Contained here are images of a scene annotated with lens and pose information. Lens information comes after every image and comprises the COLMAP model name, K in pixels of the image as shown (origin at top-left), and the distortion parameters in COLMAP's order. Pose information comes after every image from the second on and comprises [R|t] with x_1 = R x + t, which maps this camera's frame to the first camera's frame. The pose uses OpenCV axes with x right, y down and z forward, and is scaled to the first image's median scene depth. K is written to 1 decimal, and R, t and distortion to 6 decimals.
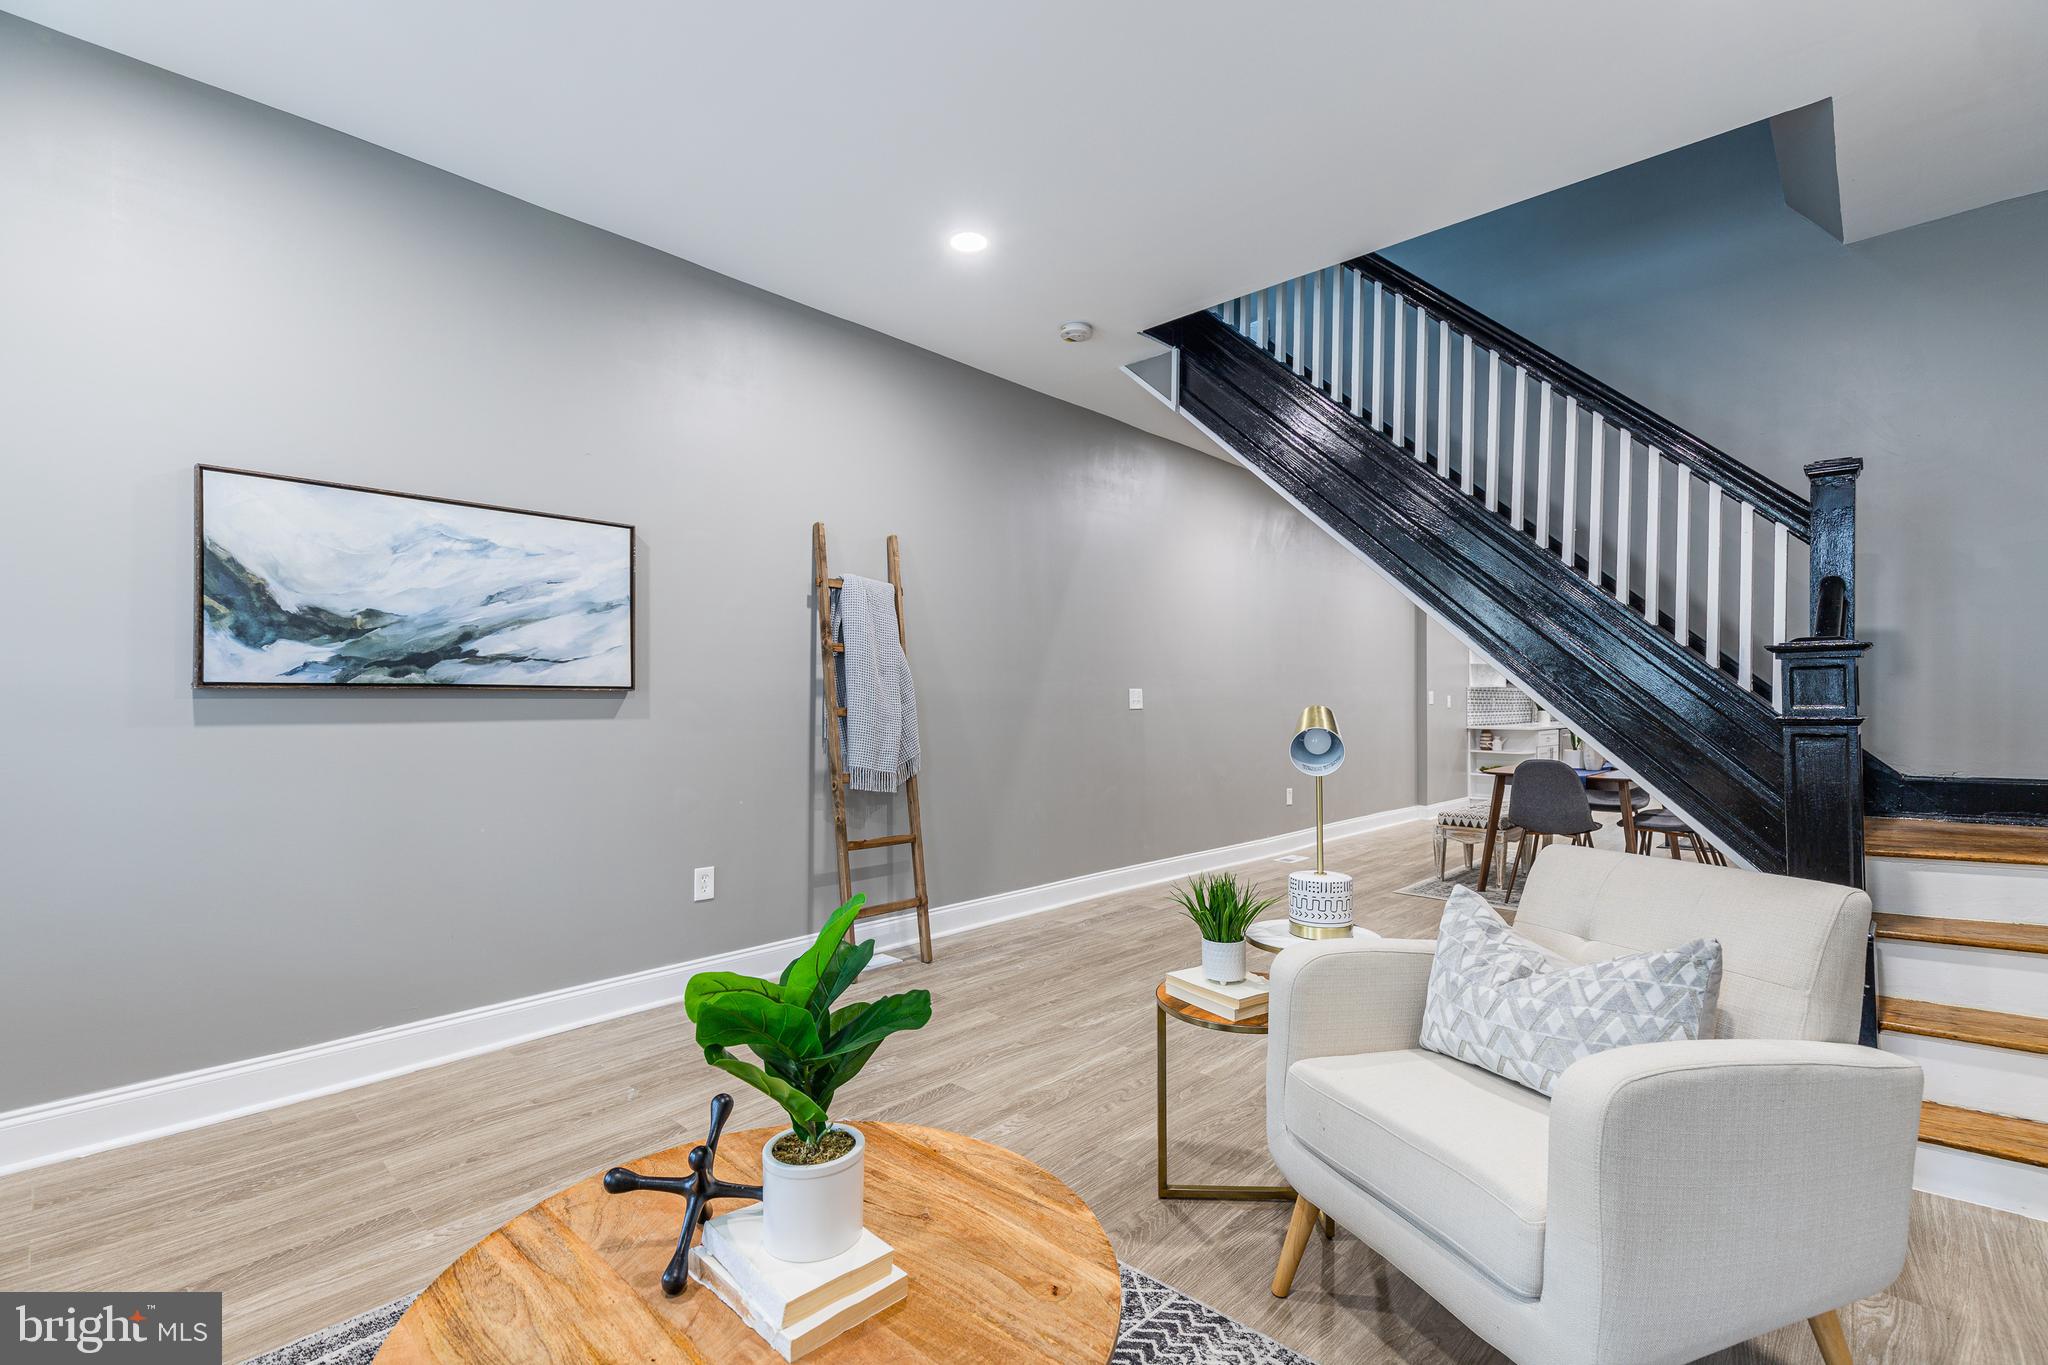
lens RADIAL K [[922.3, 0, 1029.7], [0, 922.3, 691.4], [0, 0, 1]] dist [0.018157, -0.002284]
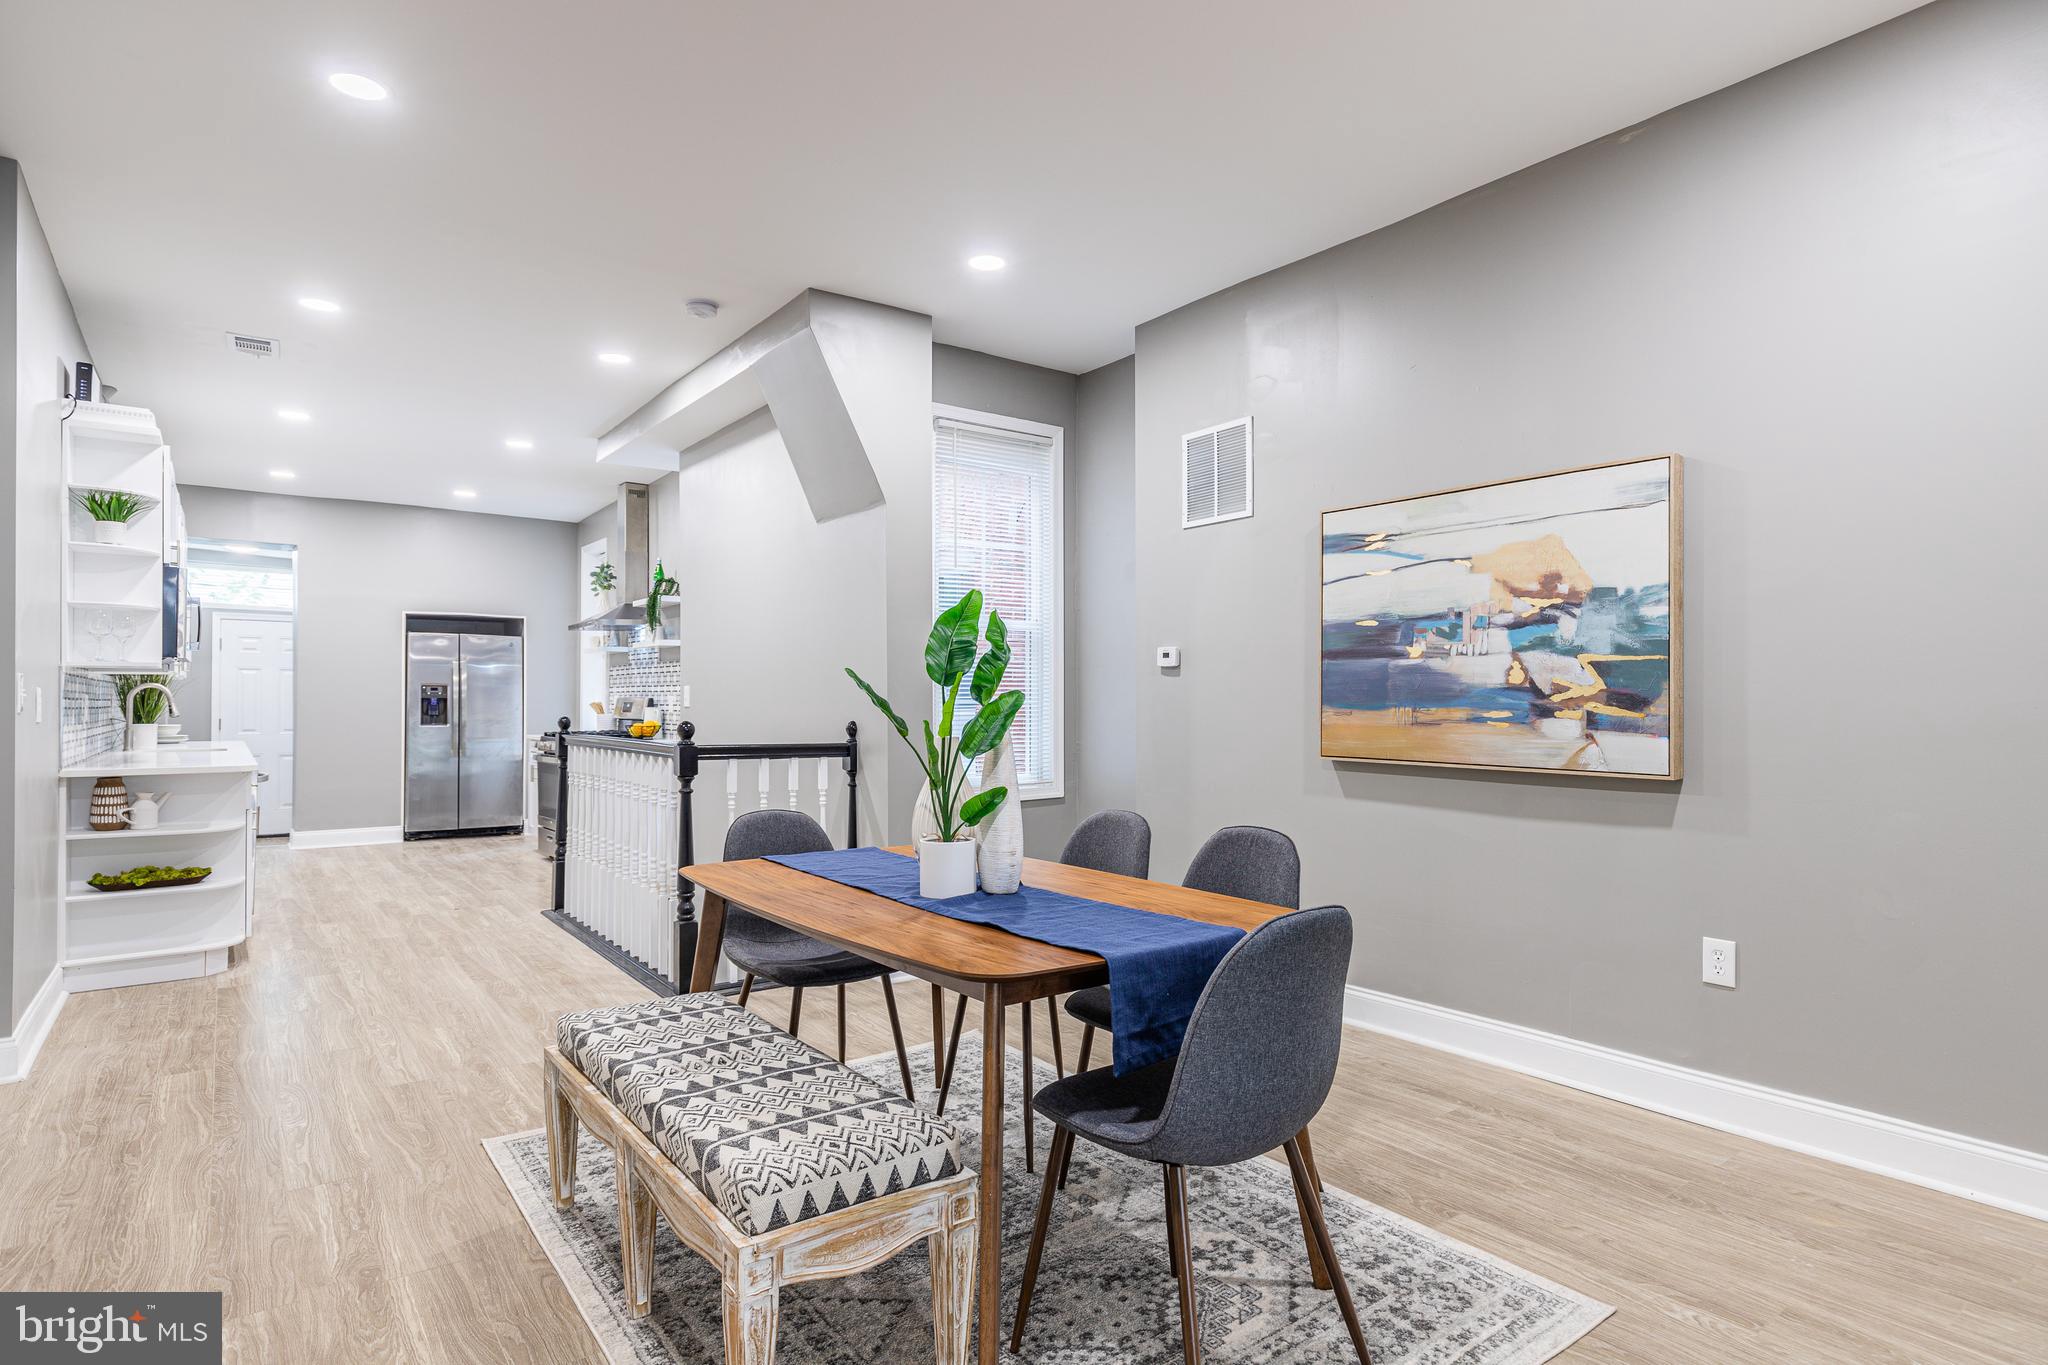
lens RADIAL K [[1090.1, 0, 1040.8], [0, 1090.1, 697.0], [0, 0, 1]] dist [0.004751, 0.001761]
pose [[0.177107, 0.001345, 0.984191, 0.287054], [-0.006005, 0.999982, -0.000286, 0.013990], [-0.984173, -0.005860, 0.177112, 1.355134]]
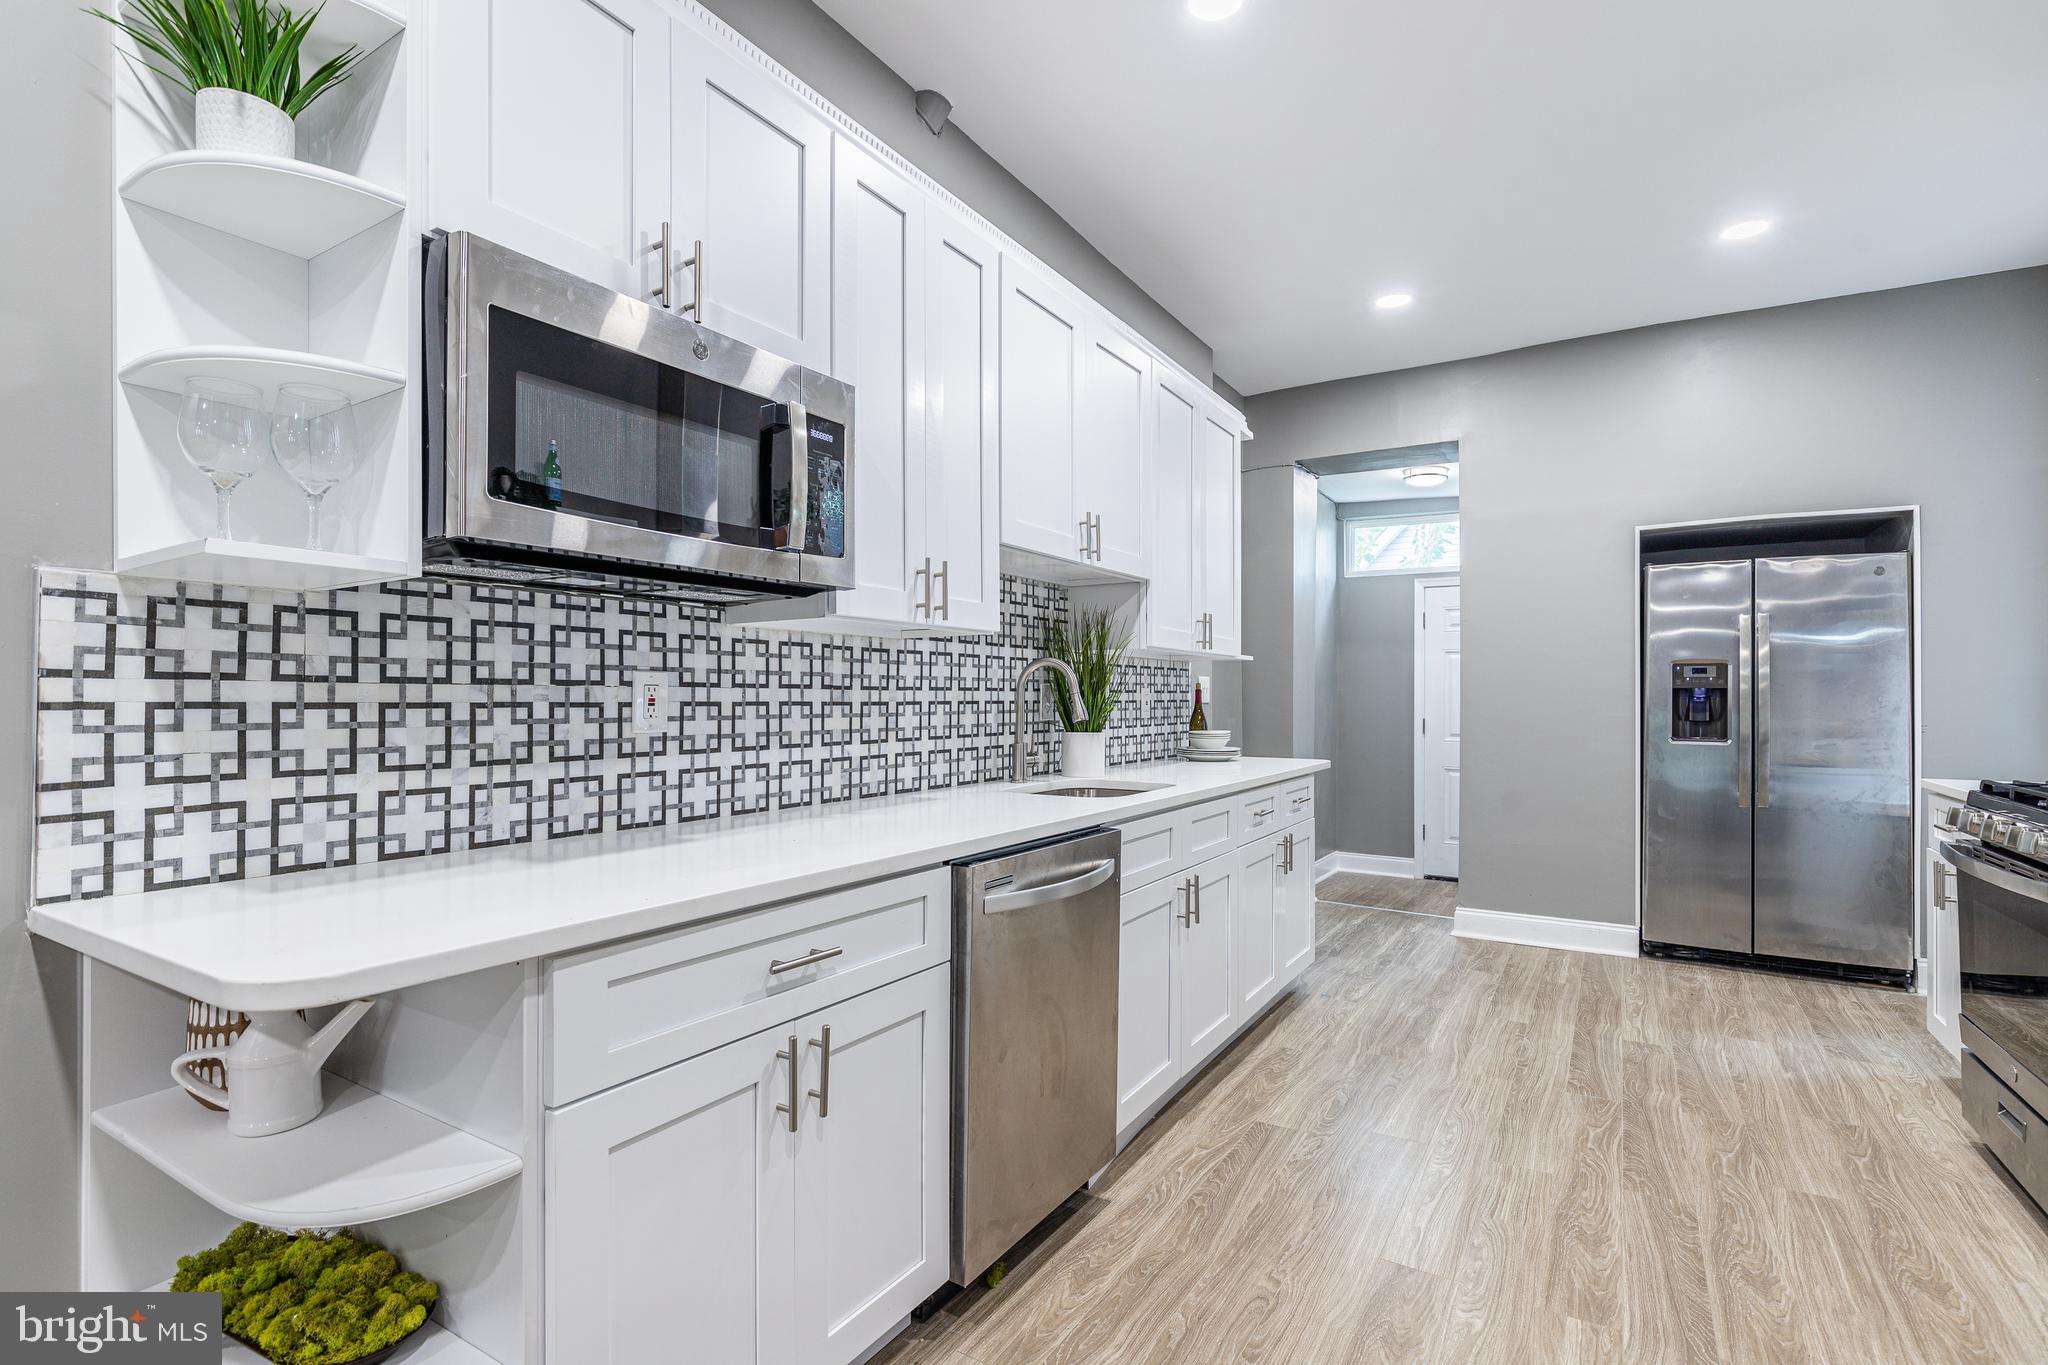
lens RADIAL K [[970.8, 0, 1026.0], [0, 970.8, 694.0], [0, 0, 1]] dist [0.009674, -0.001360]
pose [[0.979306, -0.000025, 0.202387, 1.427622], [-0.001404, 0.999975, 0.006915, 0.023753], [-0.202382, -0.007056, 0.979281, 2.156474]]
